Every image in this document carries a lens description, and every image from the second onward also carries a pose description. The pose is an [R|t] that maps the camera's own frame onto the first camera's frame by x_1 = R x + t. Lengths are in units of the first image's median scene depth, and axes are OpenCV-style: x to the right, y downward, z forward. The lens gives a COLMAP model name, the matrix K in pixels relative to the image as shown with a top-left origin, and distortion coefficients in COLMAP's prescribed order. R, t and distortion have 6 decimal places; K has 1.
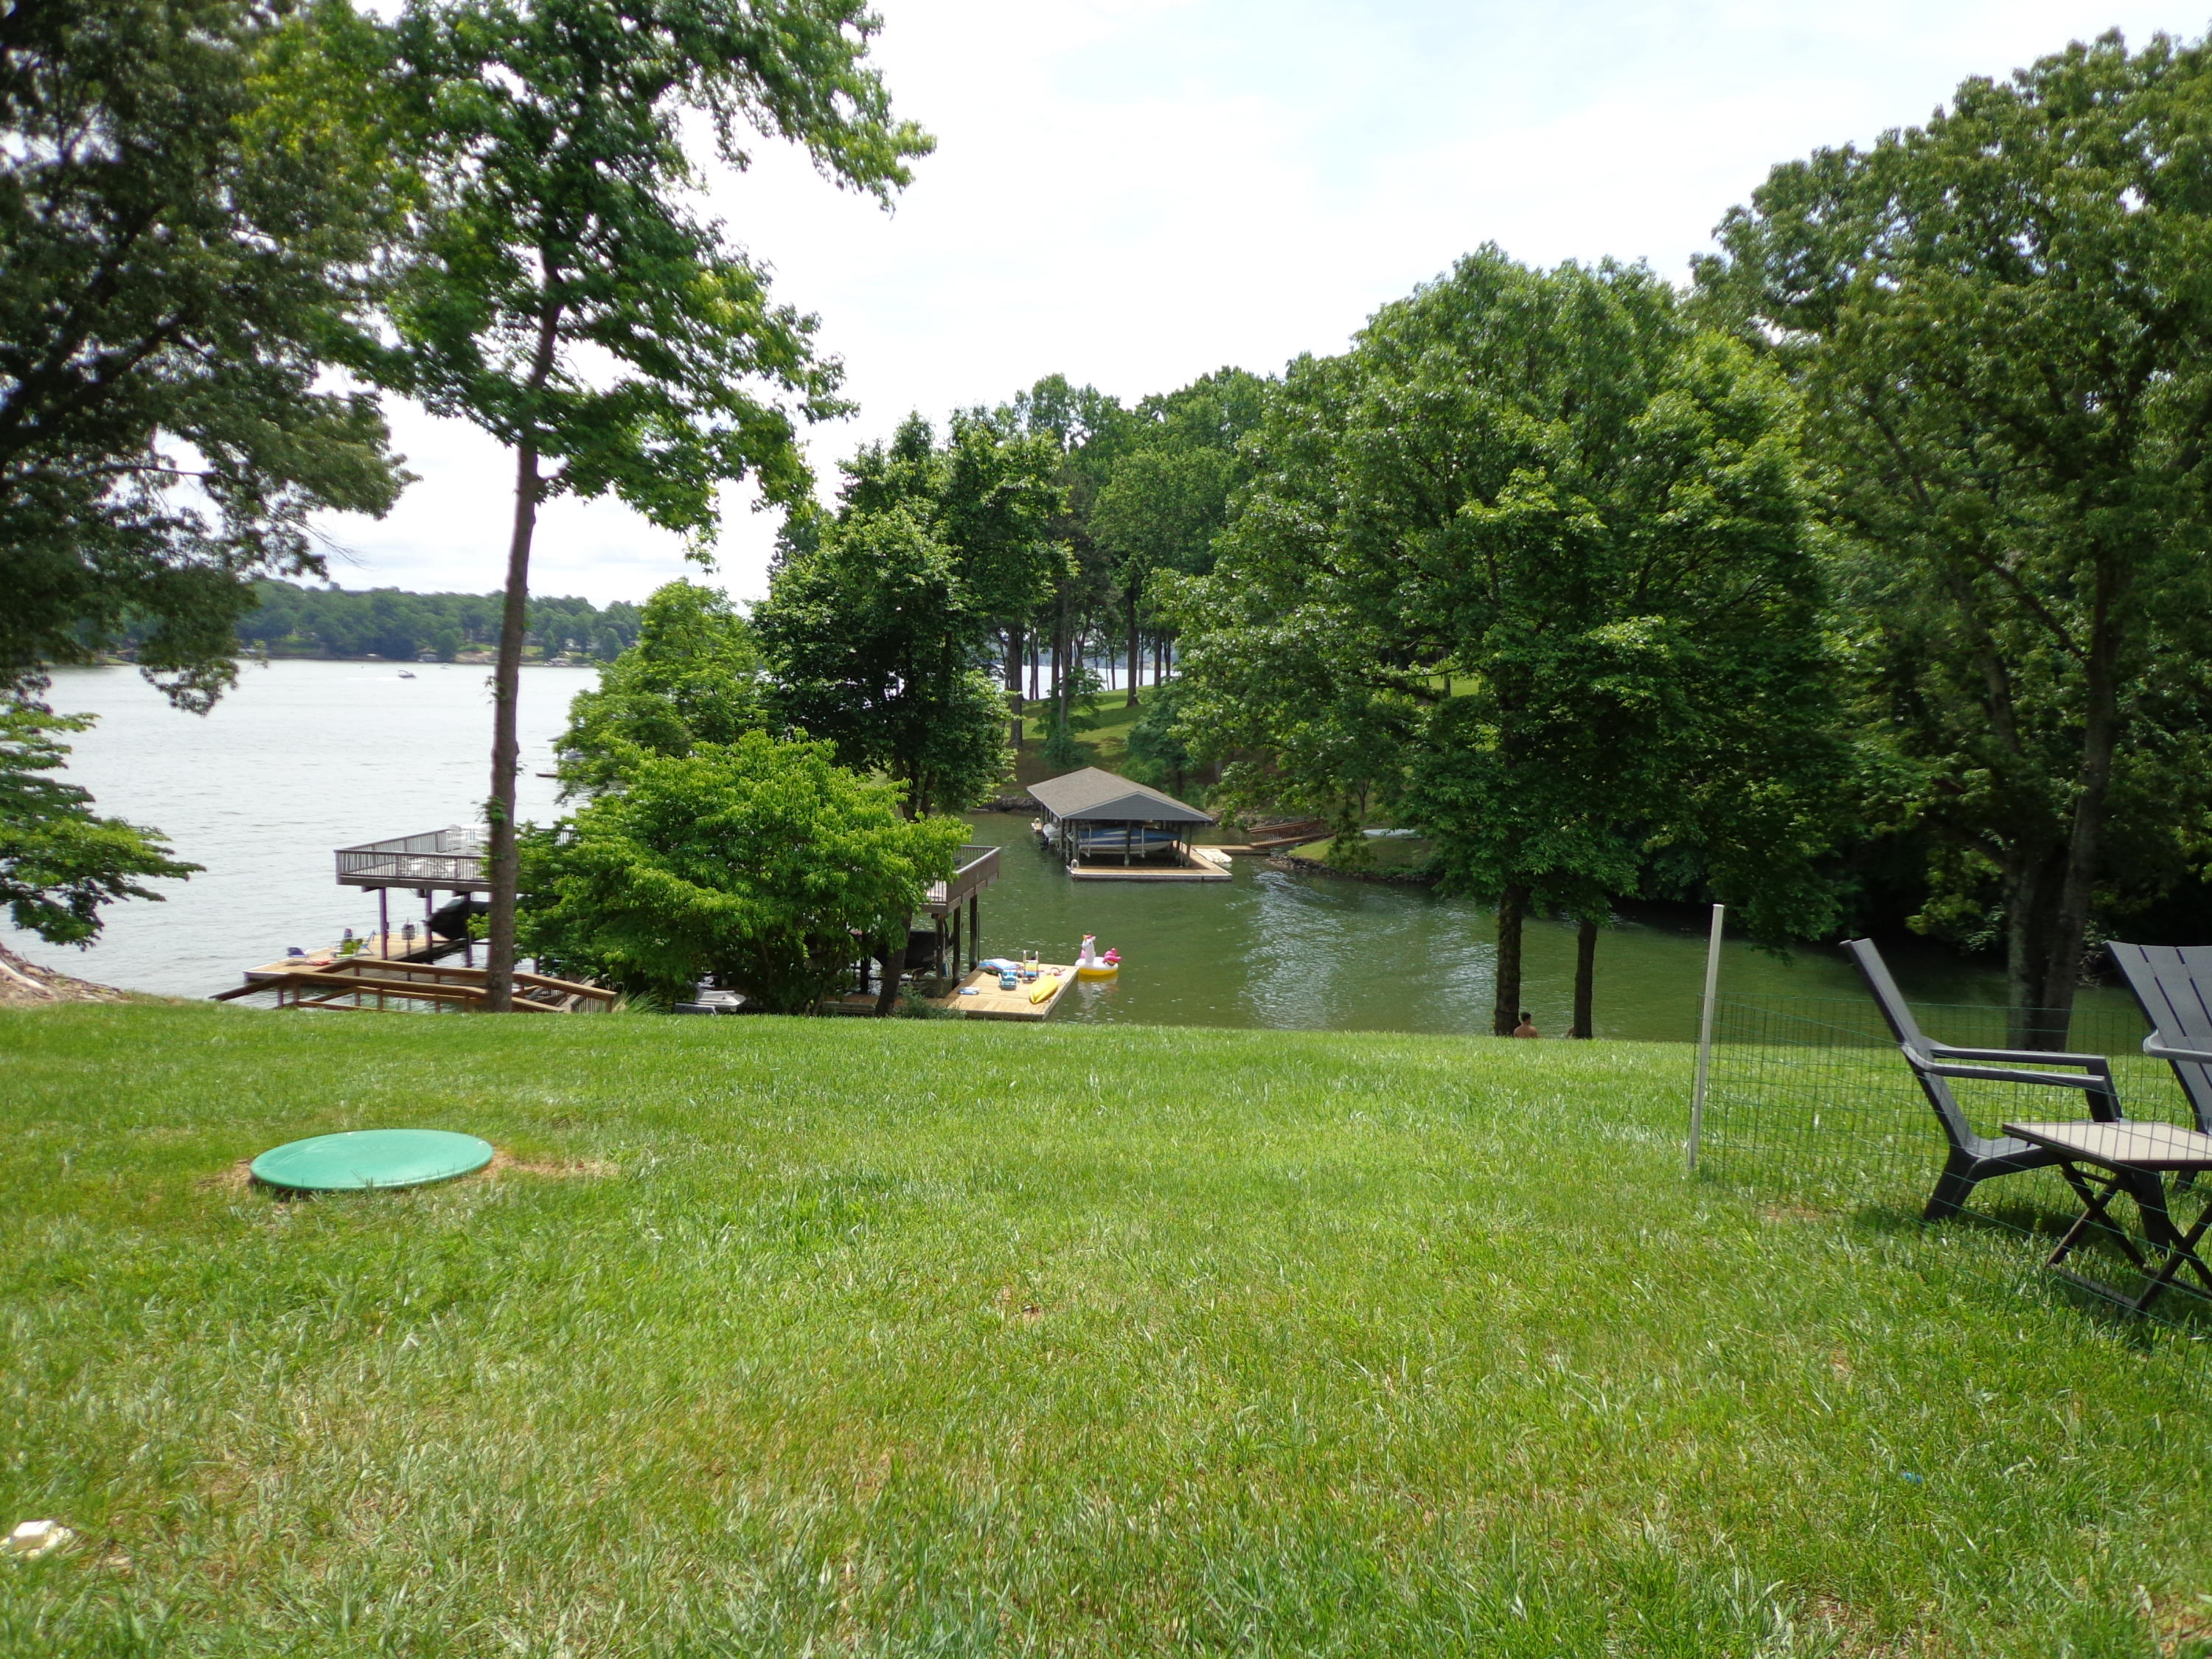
lens RADIAL K [[1635.1, 0, 1109.6], [0, 1635.1, 823.9], [0, 0, 1]] dist [0.000763, 0.010247]
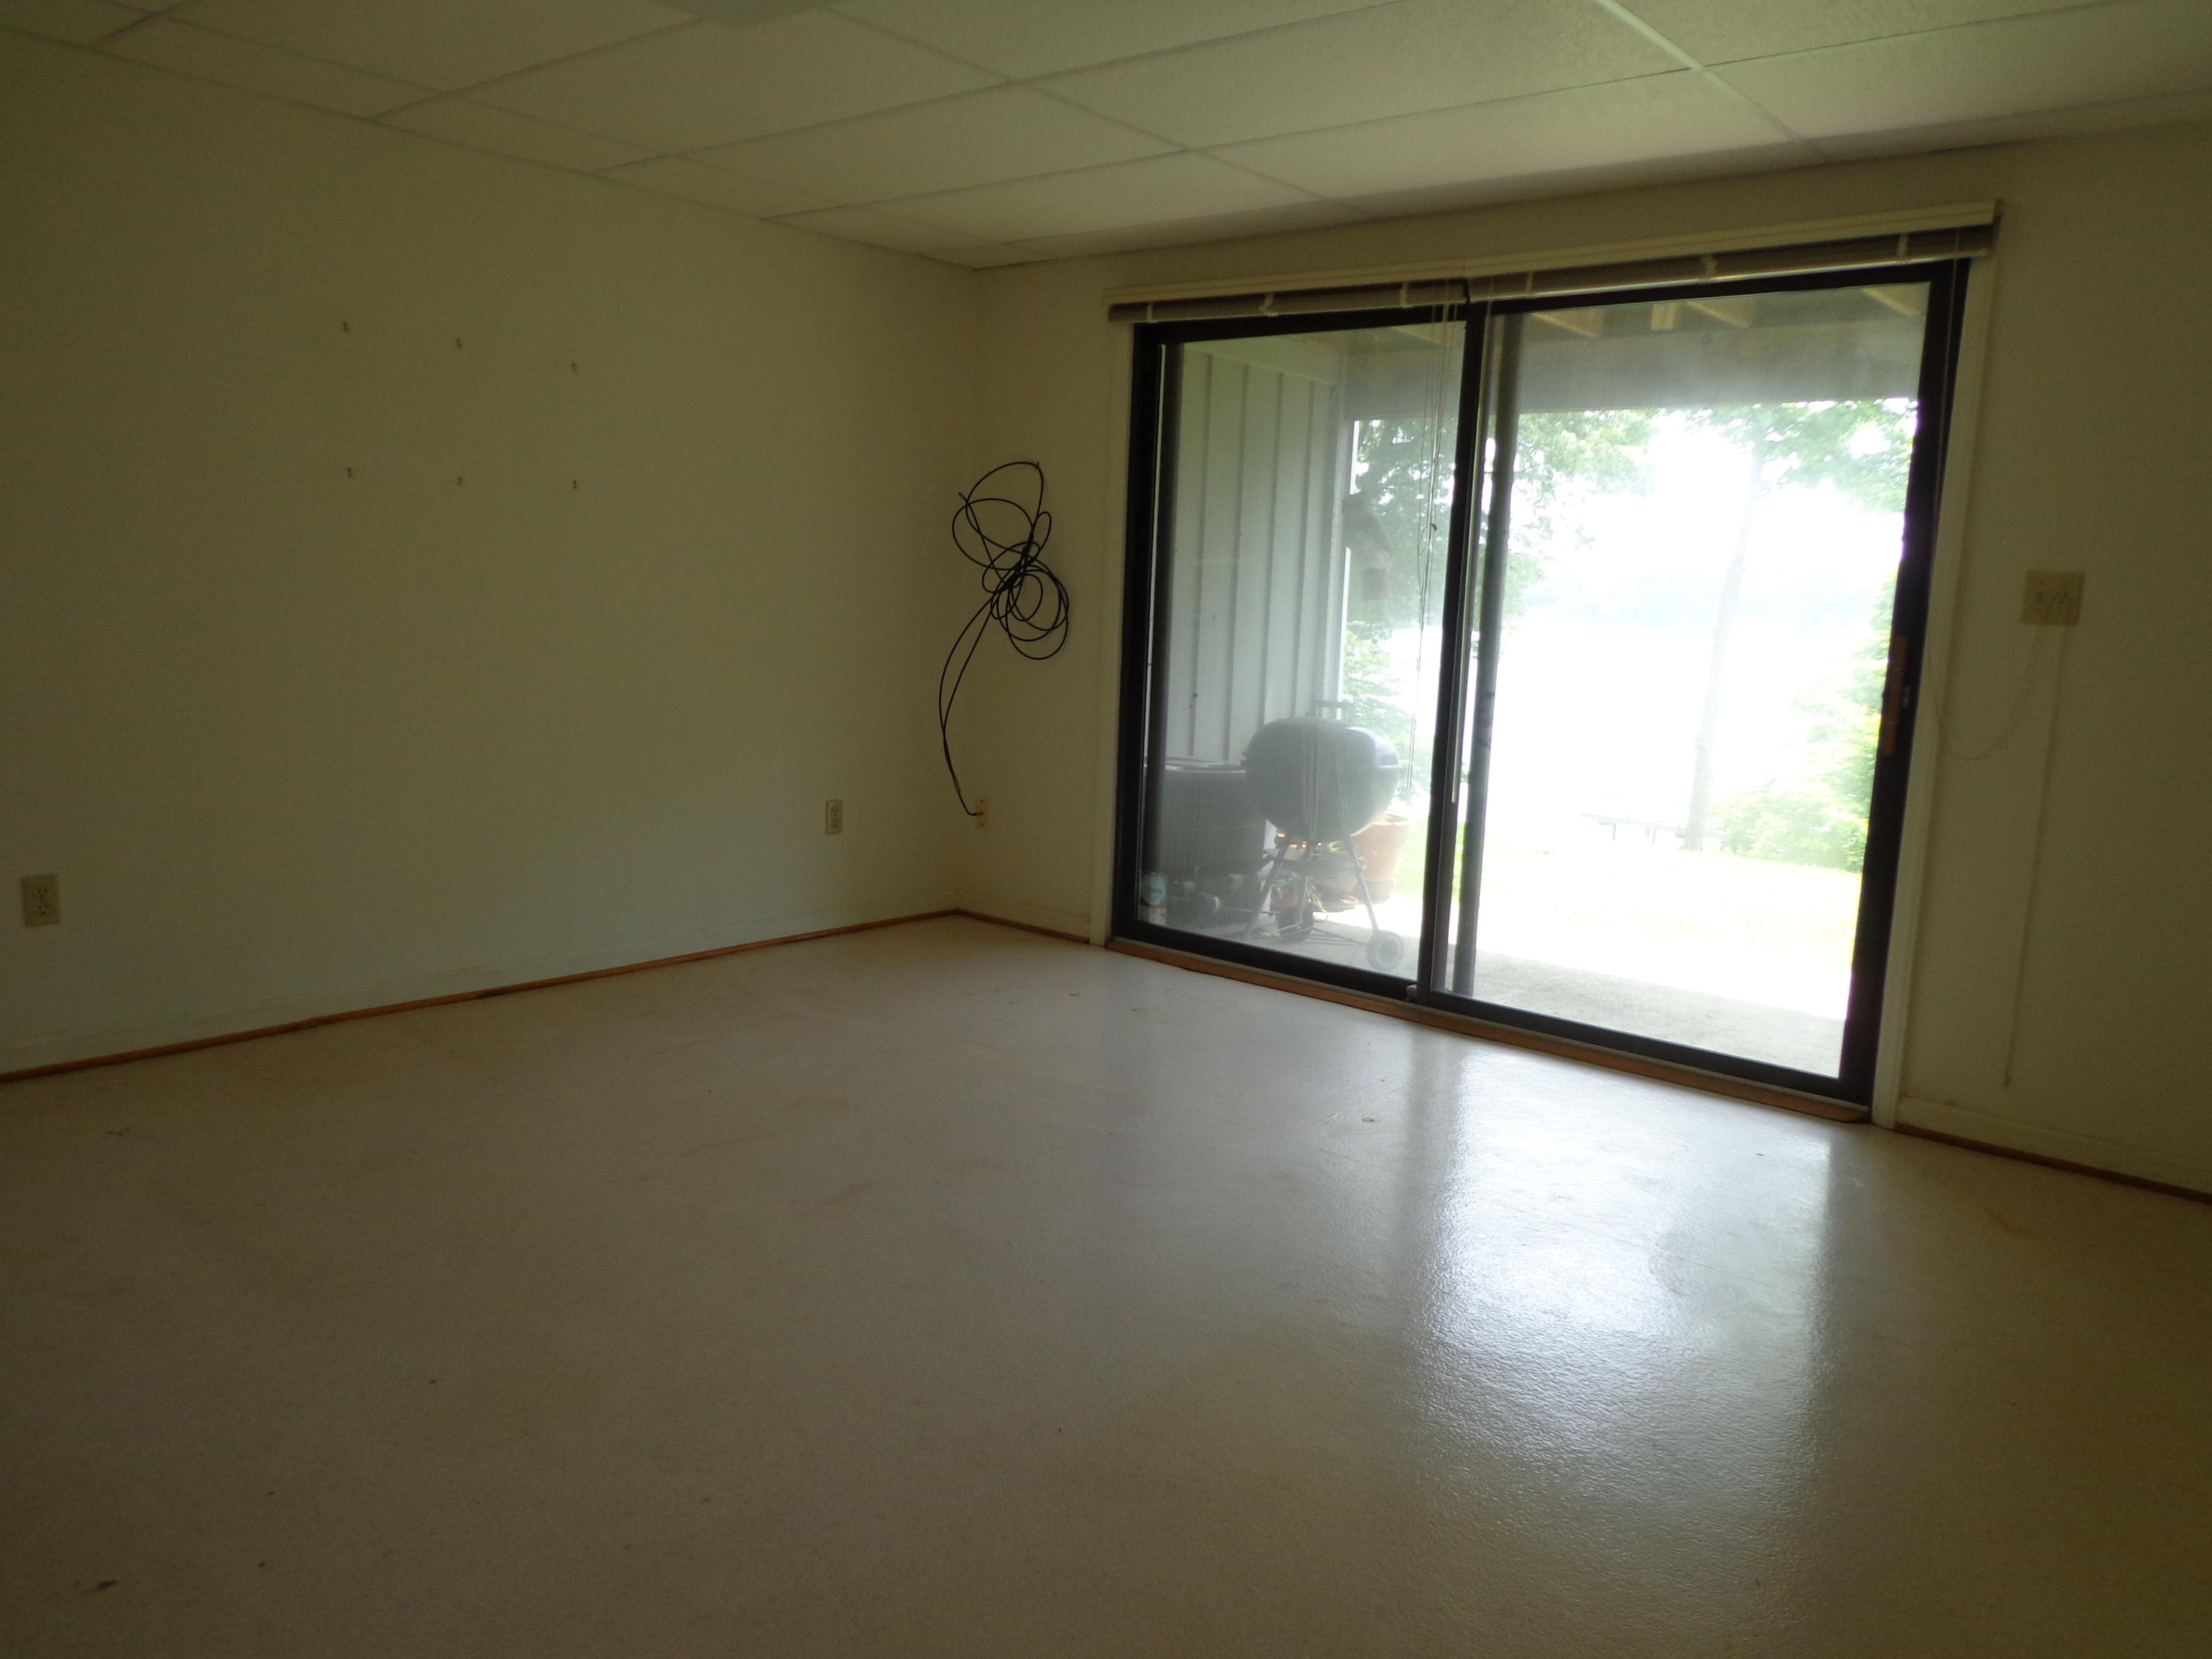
lens RADIAL K [[1635.1, 0, 1103.9], [0, 1635.1, 831.6], [0, 0, 1]] dist [0.000763, 0.010247]
pose [[0.743346, 0.104839, -0.660640, 0.071434], [-0.089947, 0.994338, 0.056588, 0.017971], [0.662832, 0.017358, 0.748567, -0.145942]]
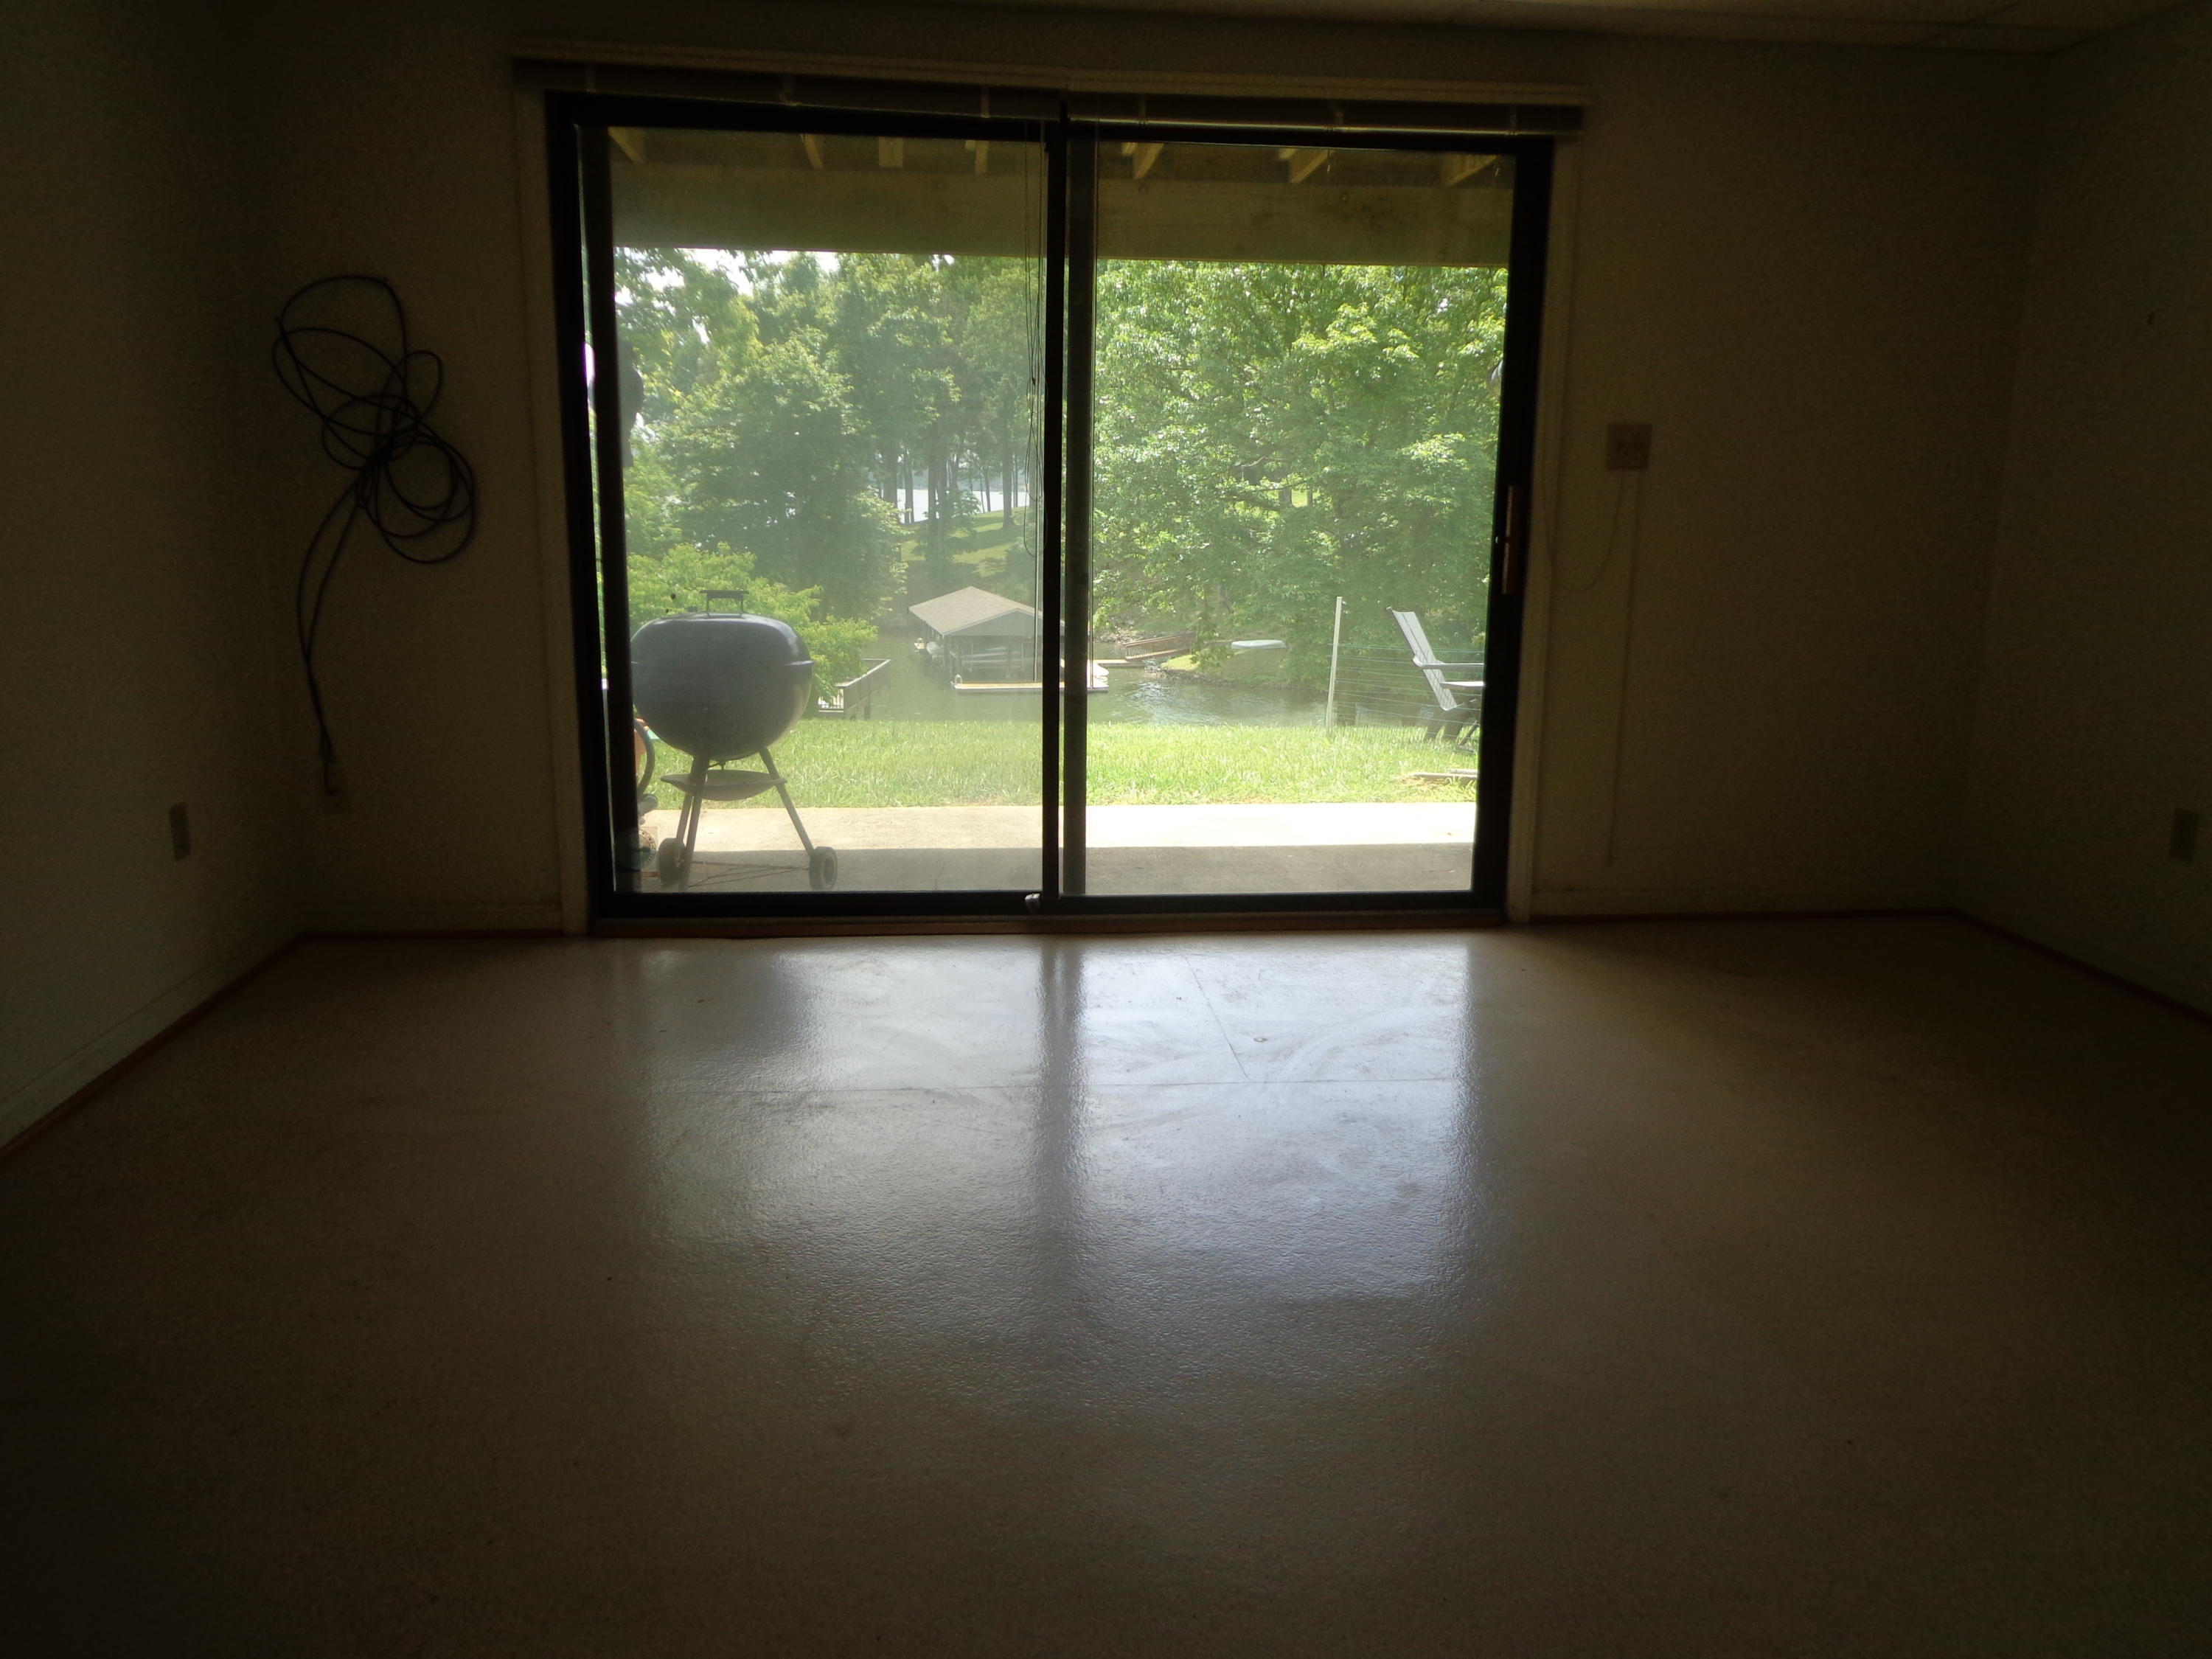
lens RADIAL K [[1635.1, 0, 1106.3], [0, 1635.1, 828.1], [0, 0, 1]] dist [0.000763, 0.010247]
pose [[0.997151, -0.028228, 0.069956, -0.007515], [0.020472, 0.993808, 0.109206, 0.017689], [-0.072606, -0.107463, 0.991554, -0.149511]]
